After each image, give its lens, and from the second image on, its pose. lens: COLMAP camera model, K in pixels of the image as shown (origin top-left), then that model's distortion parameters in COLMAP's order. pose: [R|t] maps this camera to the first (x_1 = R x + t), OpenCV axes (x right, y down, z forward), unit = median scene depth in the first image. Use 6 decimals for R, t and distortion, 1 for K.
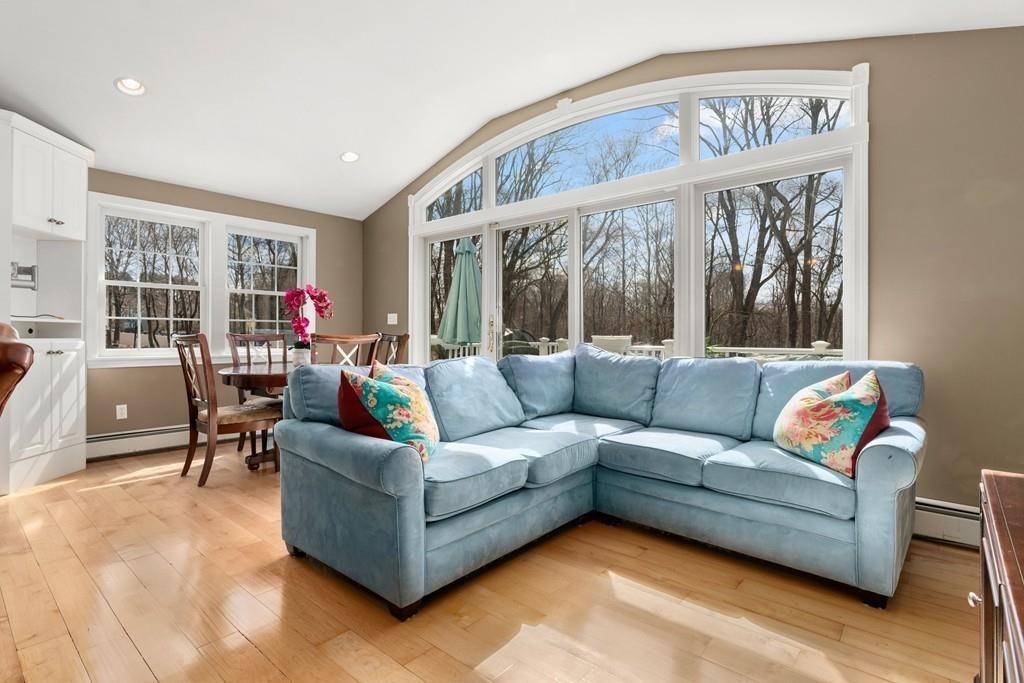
lens RADIAL K [[485.8, 0, 506.8], [0, 485.8, 334.4], [0, 0, 1]] dist [-0.017055, 0.000291]
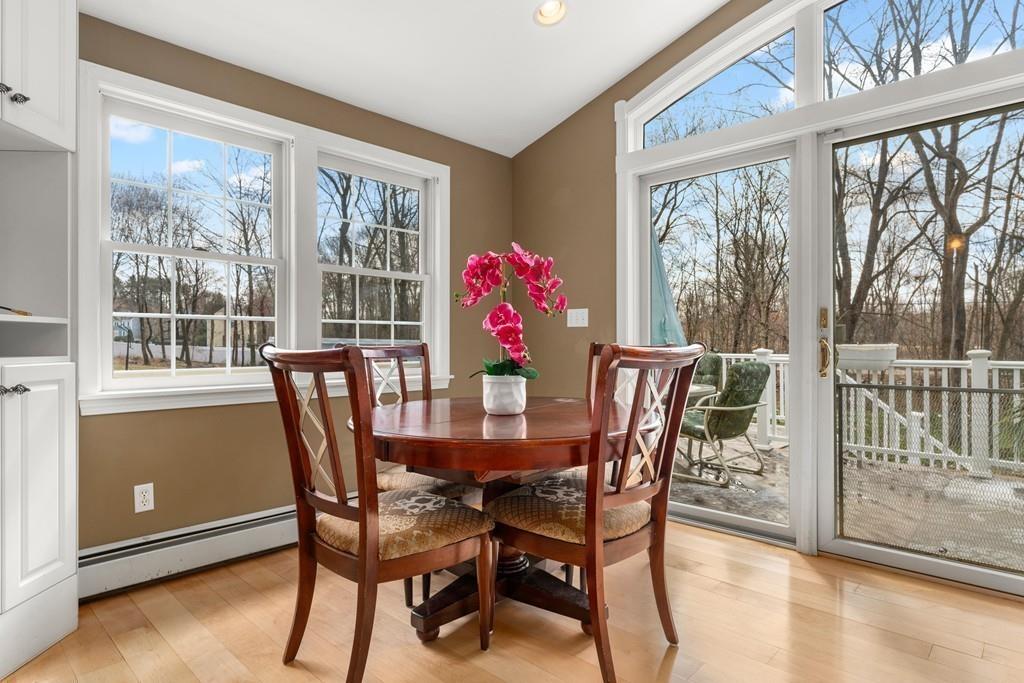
lens RADIAL K [[564.3, 0, 512.0], [0, 564.3, 343.1], [0, 0, 1]] dist [-0.003437, -0.000073]
pose [[0.998326, -0.003835, -0.057709, -0.463260], [0.003962, 0.999990, 0.002090, -0.004647], [0.057700, -0.002315, 0.998331, 0.521719]]
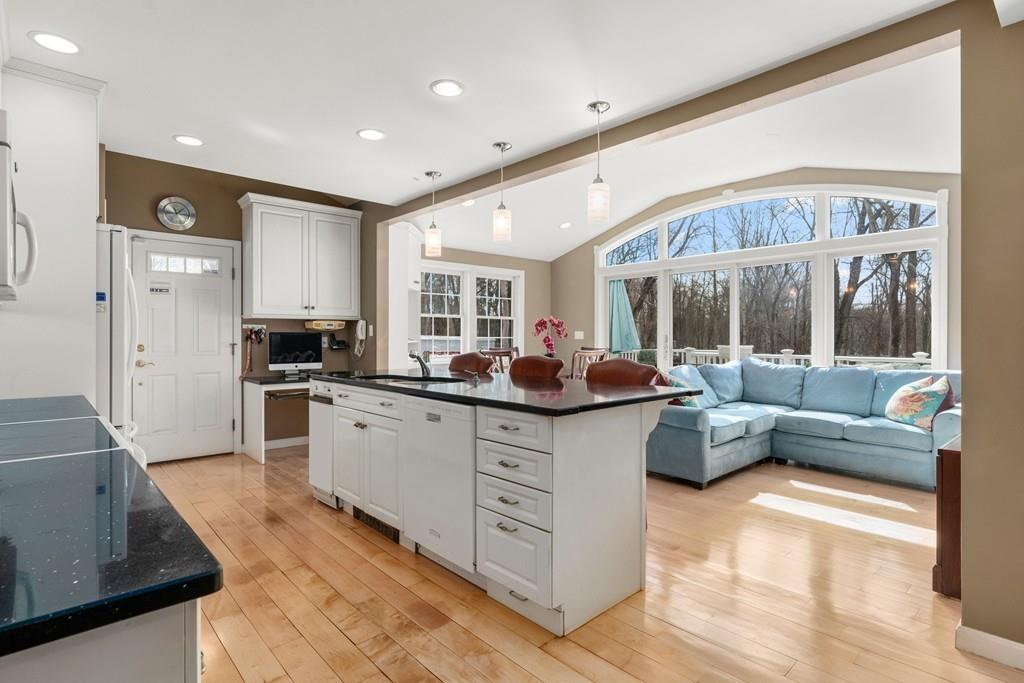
lens RADIAL K [[485.8, 0, 517.5], [0, 485.8, 338.8], [0, 0, 1]] dist [-0.017055, 0.000291]
pose [[0.991380, -0.000474, -0.131020, -0.384993], [0.001057, 0.999990, 0.004376, -0.046873], [0.131017, -0.004477, 0.991370, -0.640561]]
